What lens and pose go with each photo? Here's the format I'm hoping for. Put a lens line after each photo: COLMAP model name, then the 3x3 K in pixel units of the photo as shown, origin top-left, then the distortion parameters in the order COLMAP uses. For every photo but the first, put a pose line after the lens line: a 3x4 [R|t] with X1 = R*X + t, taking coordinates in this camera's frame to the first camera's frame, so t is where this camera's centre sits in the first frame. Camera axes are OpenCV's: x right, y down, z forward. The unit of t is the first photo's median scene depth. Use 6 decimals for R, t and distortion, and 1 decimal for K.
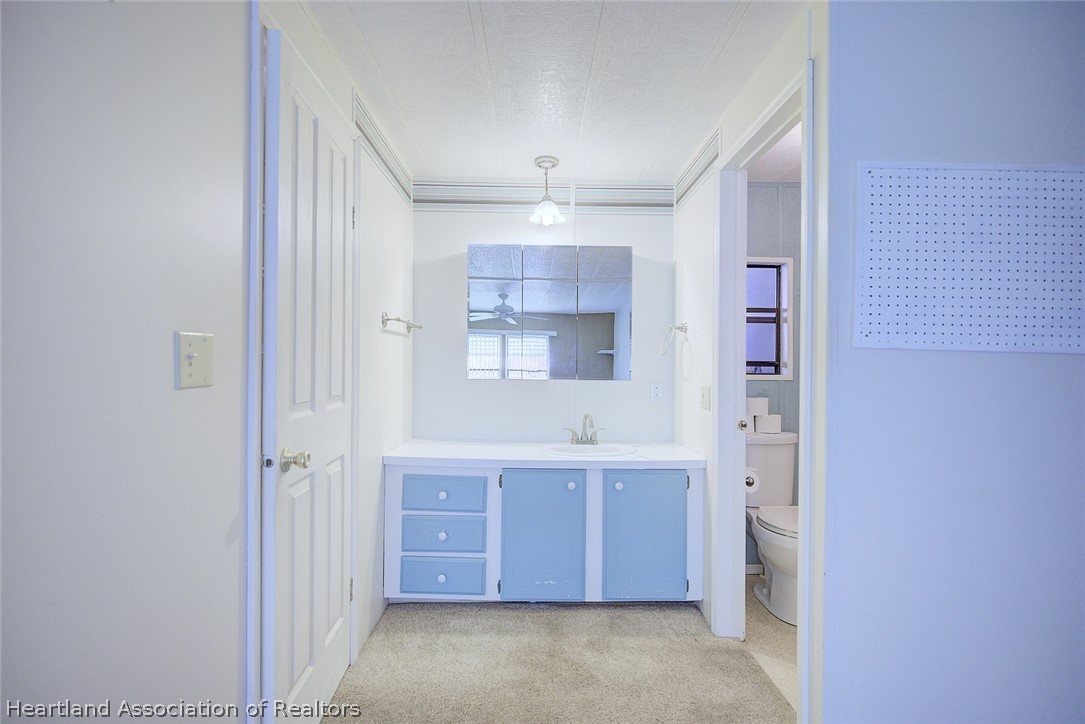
lens RADIAL K [[505.1, 0, 553.3], [0, 505.1, 361.7], [0, 0, 1]] dist [-0.013893, -0.000795]
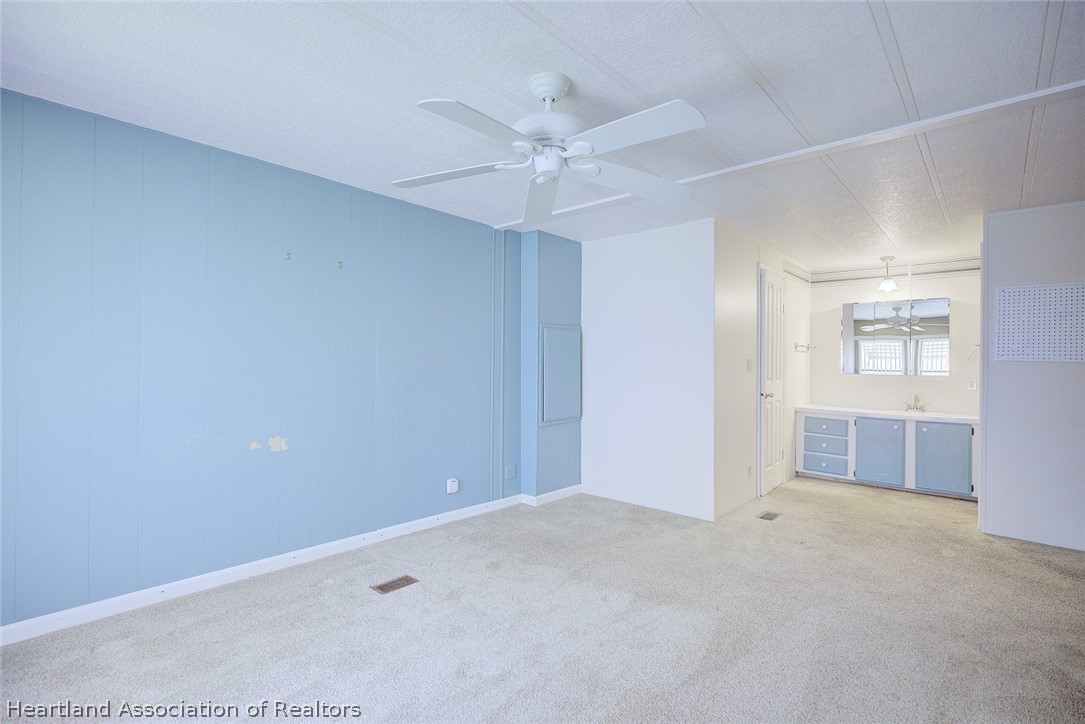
lens RADIAL K [[505.1, 0, 535.4], [0, 505.1, 360.3], [0, 0, 1]] dist [-0.013893, -0.000795]
pose [[0.708362, -0.002611, -0.705845, 0.420854], [-0.001281, 0.999987, -0.004984, -0.007878], [0.705848, 0.004435, 0.708349, -1.394792]]
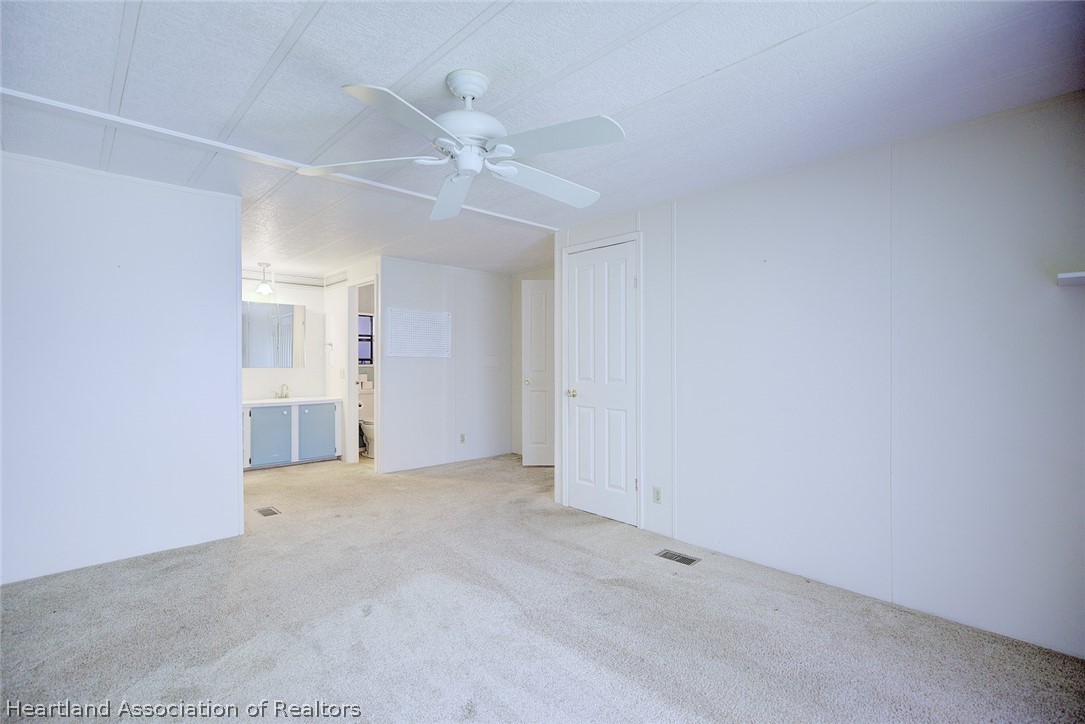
lens RADIAL K [[505.1, 0, 532.7], [0, 505.1, 363.2], [0, 0, 1]] dist [-0.013893, -0.000795]
pose [[0.762068, -0.011803, 0.647390, -0.587583], [0.001501, 0.999863, 0.016463, -0.019625], [-0.647495, -0.011574, 0.761981, -1.495026]]
